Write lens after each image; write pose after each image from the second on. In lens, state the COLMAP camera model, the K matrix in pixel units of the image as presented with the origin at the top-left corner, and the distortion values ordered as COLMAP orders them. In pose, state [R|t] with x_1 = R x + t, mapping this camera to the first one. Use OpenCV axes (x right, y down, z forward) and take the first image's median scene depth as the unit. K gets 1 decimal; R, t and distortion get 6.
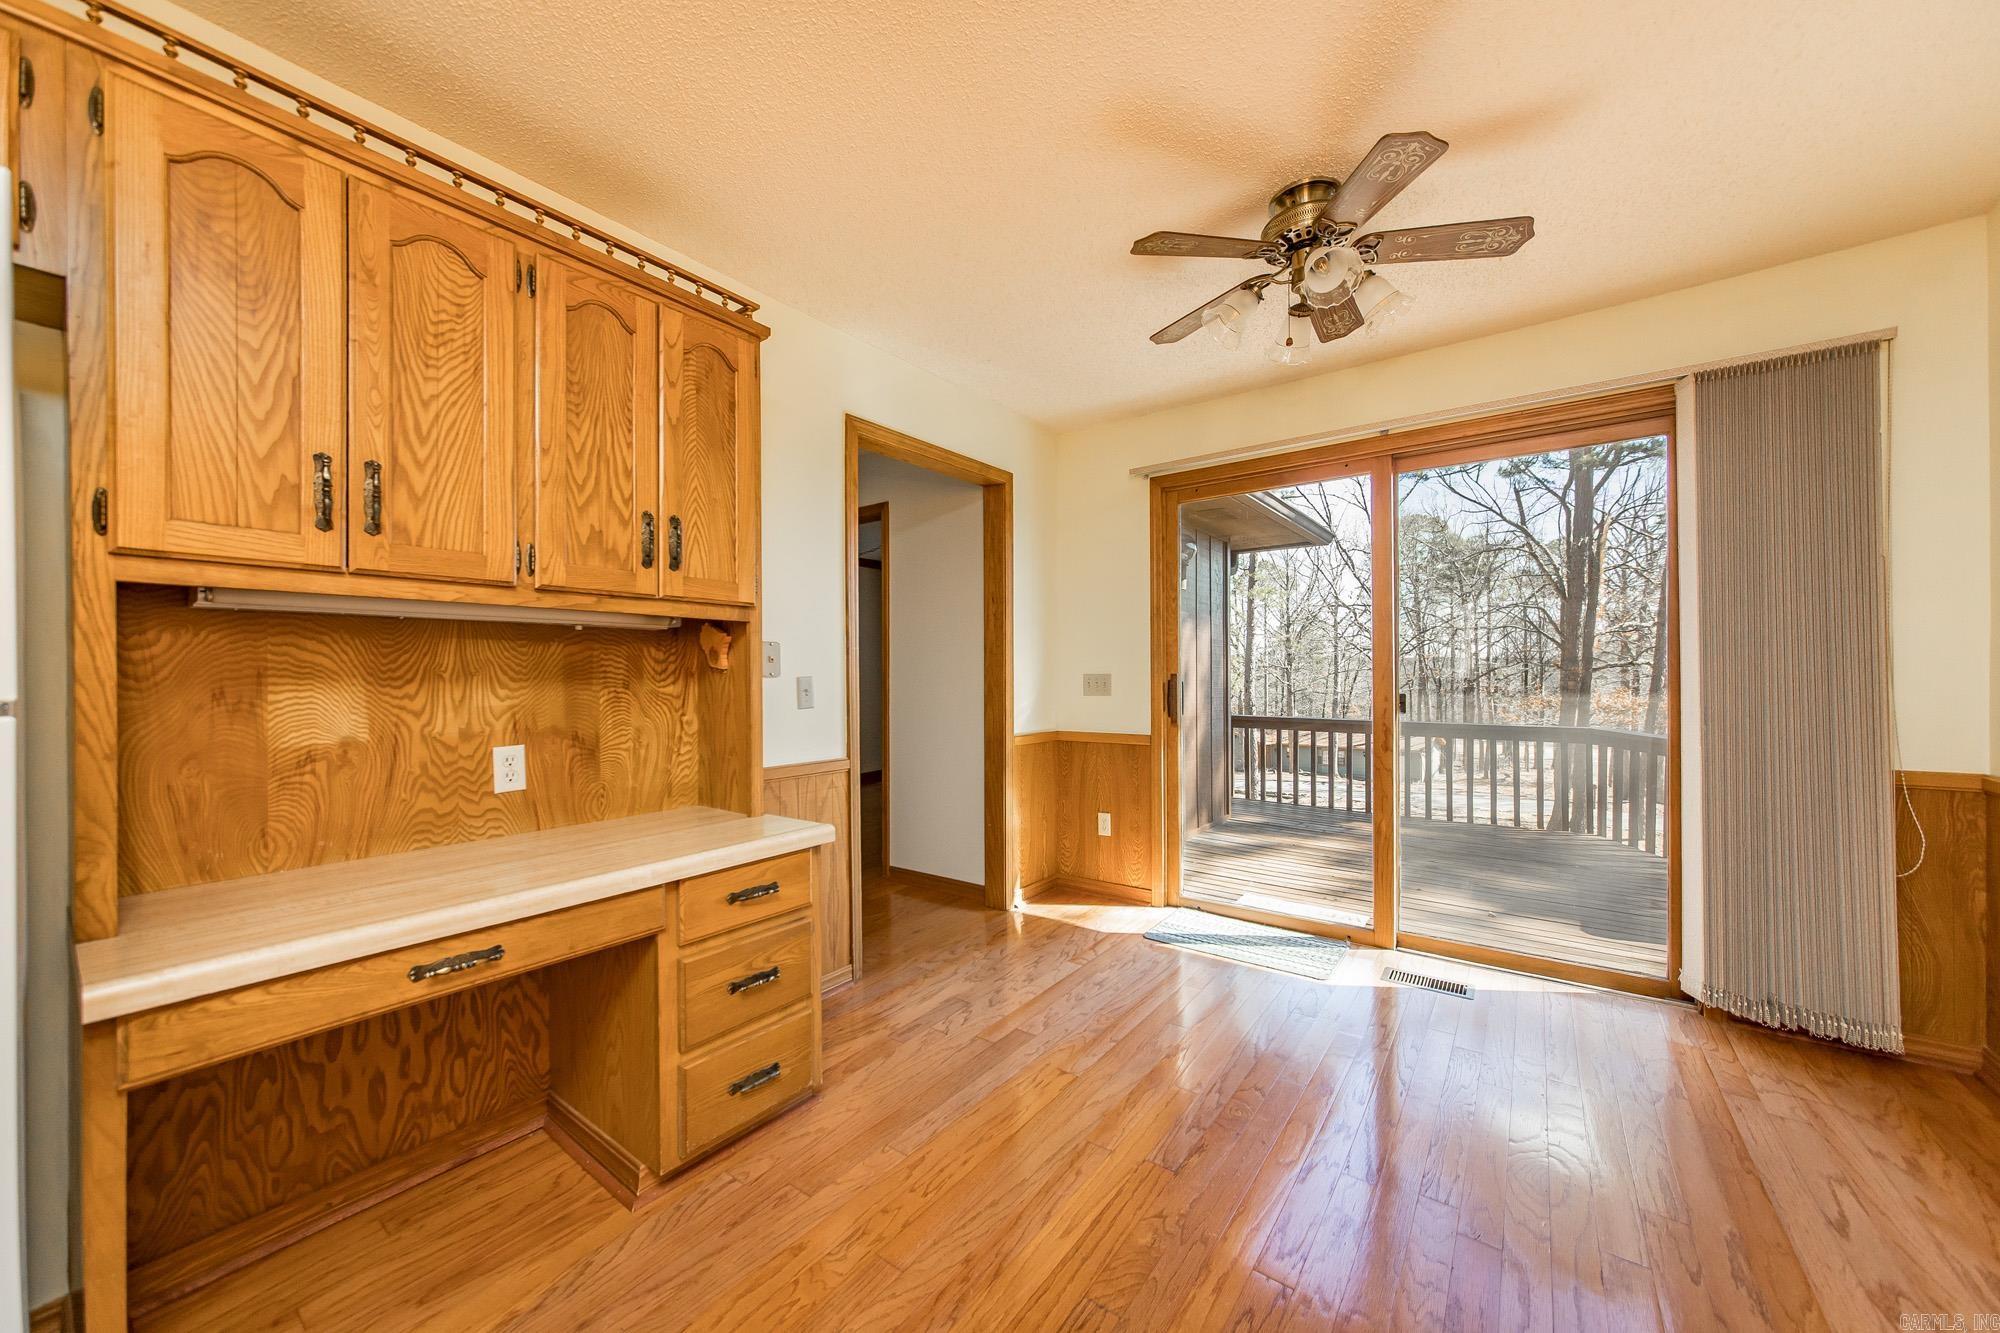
lens RADIAL K [[734.0, 0, 999.1], [0, 734.0, 678.9], [0, 0, 1]] dist [0.000401, 0.000171]
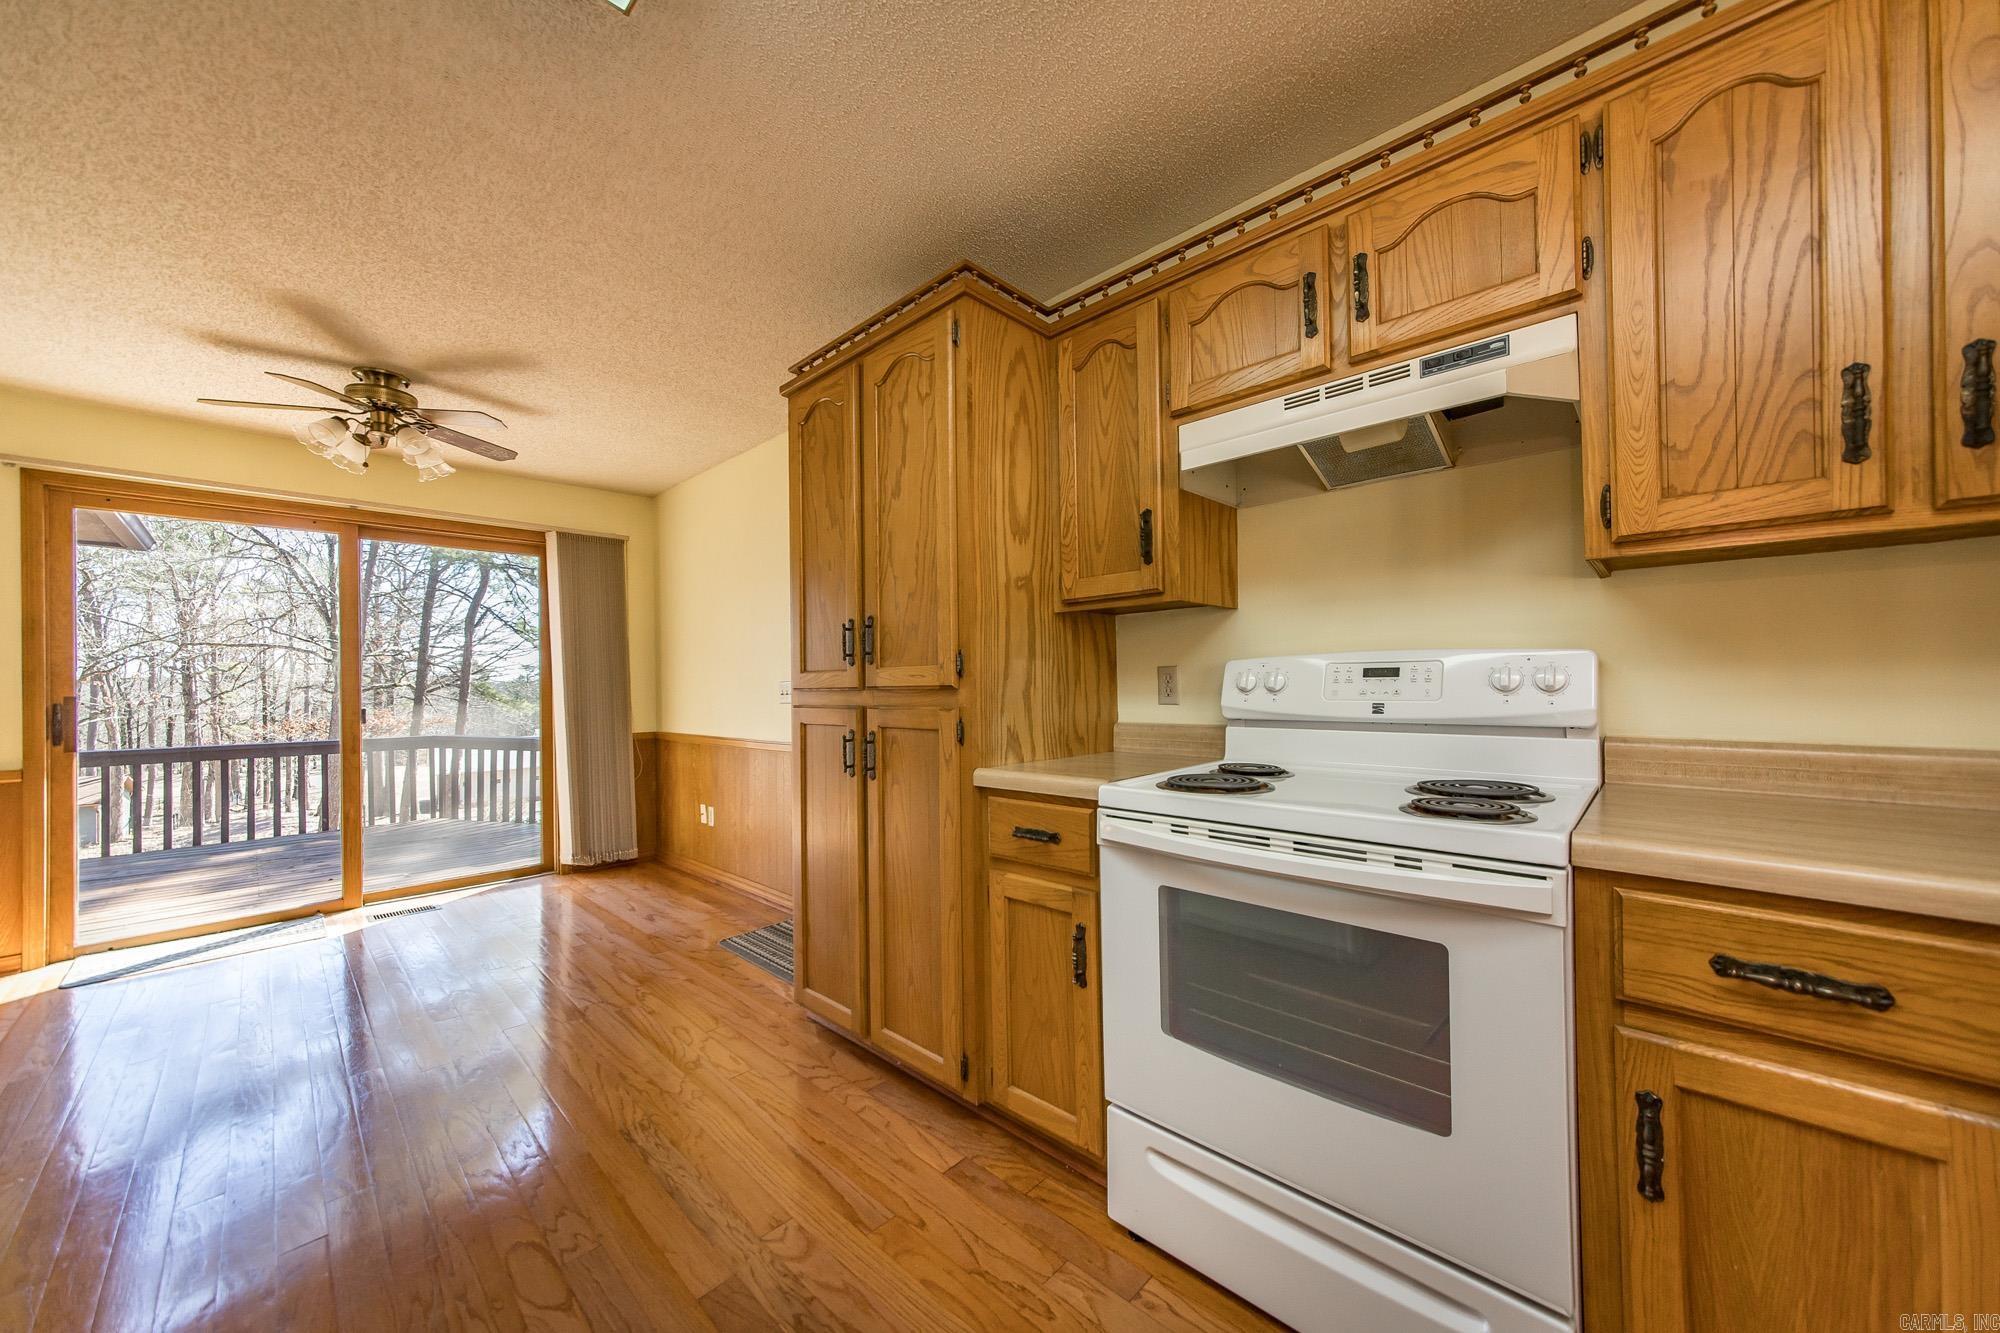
lens RADIAL K [[734.0, 0, 999.1], [0, 734.0, 678.9], [0, 0, 1]] dist [0.000401, 0.000171]
pose [[0.138302, 0.010752, 0.990332, -0.584168], [0.017324, 0.999762, -0.013273, 0.003330], [-0.990239, 0.018993, 0.138083, -0.290711]]
